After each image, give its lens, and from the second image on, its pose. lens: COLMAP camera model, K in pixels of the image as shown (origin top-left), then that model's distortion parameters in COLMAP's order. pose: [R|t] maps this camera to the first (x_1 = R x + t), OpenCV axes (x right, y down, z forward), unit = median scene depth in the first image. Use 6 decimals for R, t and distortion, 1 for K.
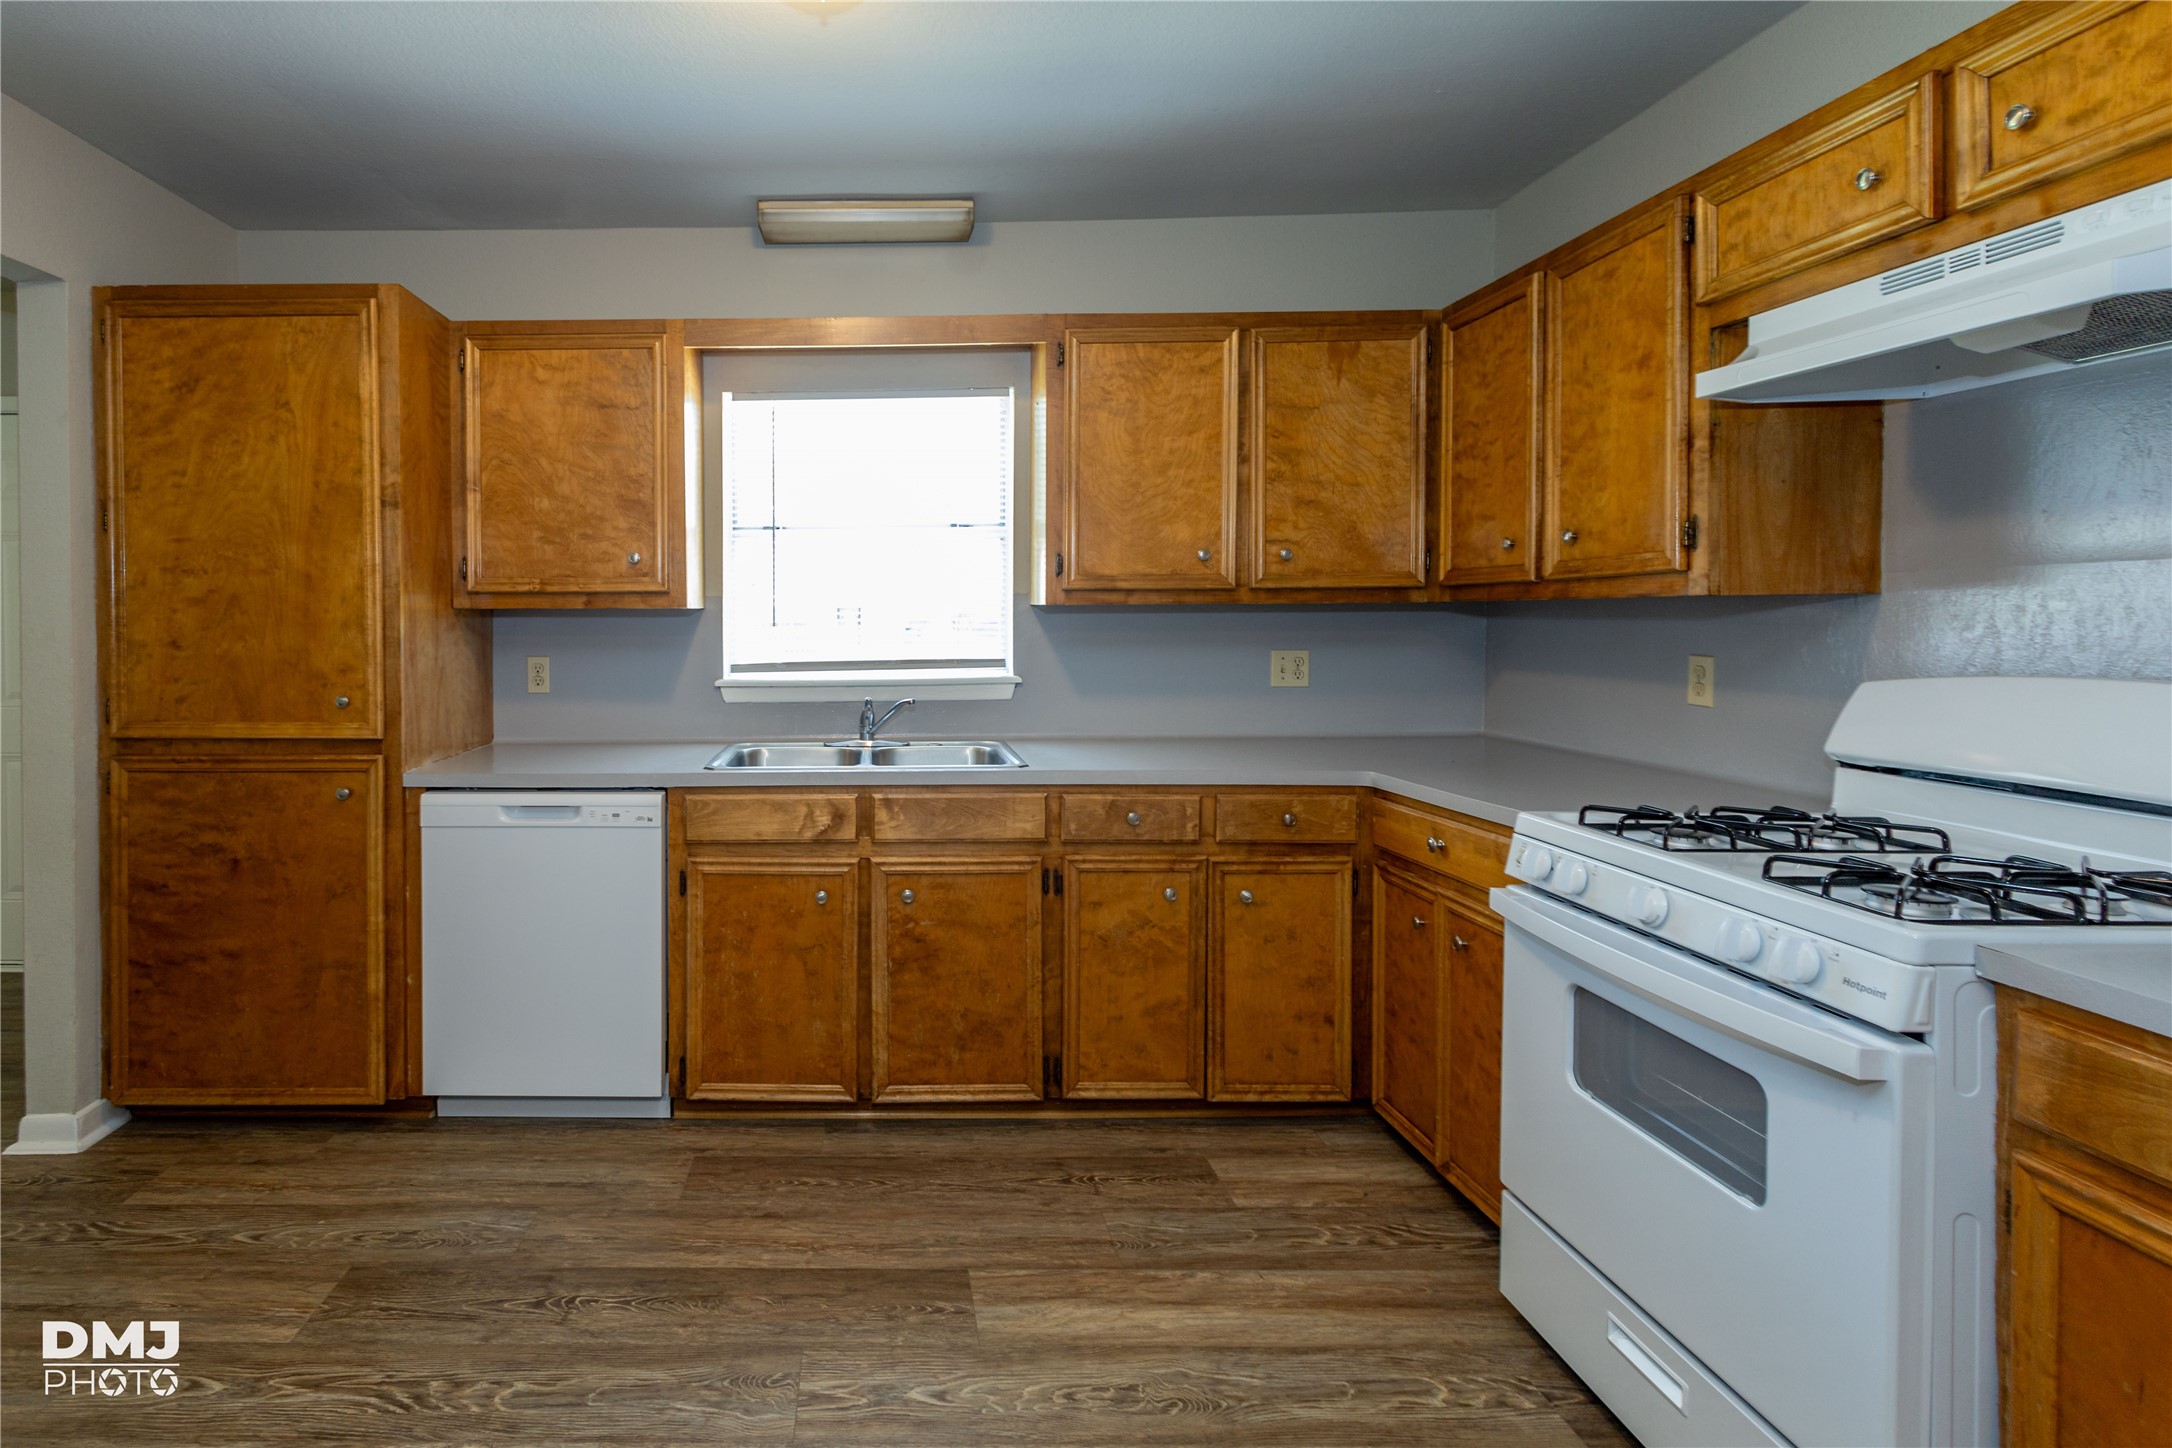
lens RADIAL K [[1125.4, 0, 944.4], [0, 1125.4, 630.7], [0, 0, 1]] dist [0.028476, -0.000724]
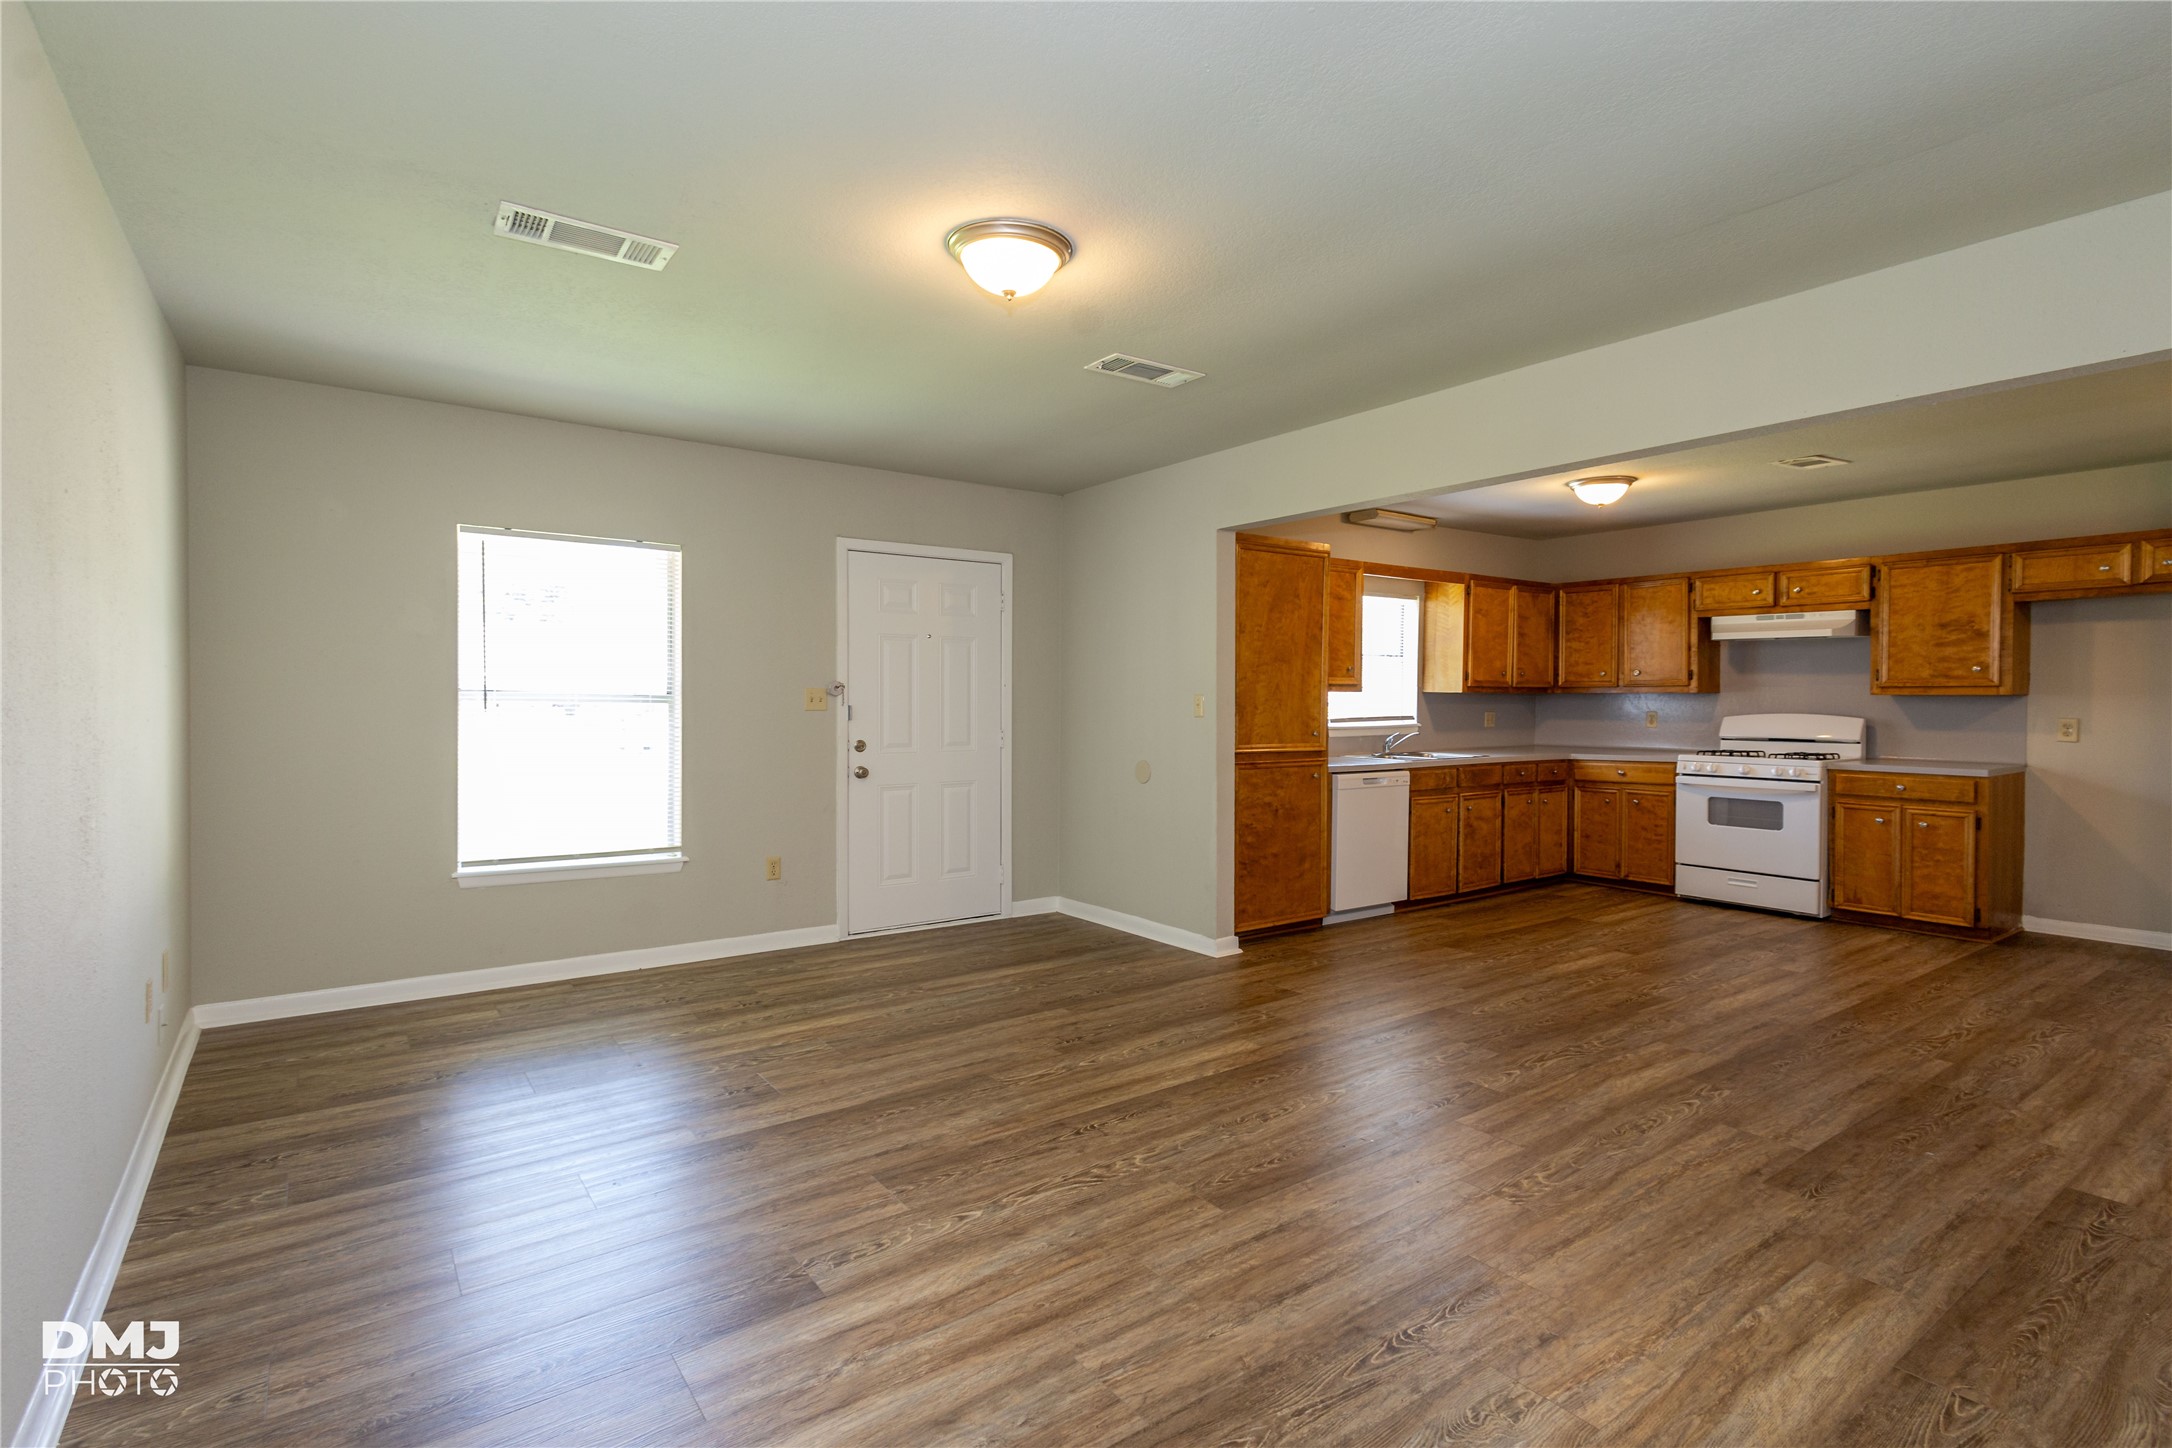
lens RADIAL K [[1027.0, 0, 1038.7], [0, 1027.0, 713.9], [0, 0, 1]] dist [0.007259, -0.001853]
pose [[0.813860, -0.002212, 0.581057, -2.093808], [-0.000712, 0.999988, 0.004804, 0.014542], [-0.581060, -0.004324, 0.813849, -0.293824]]
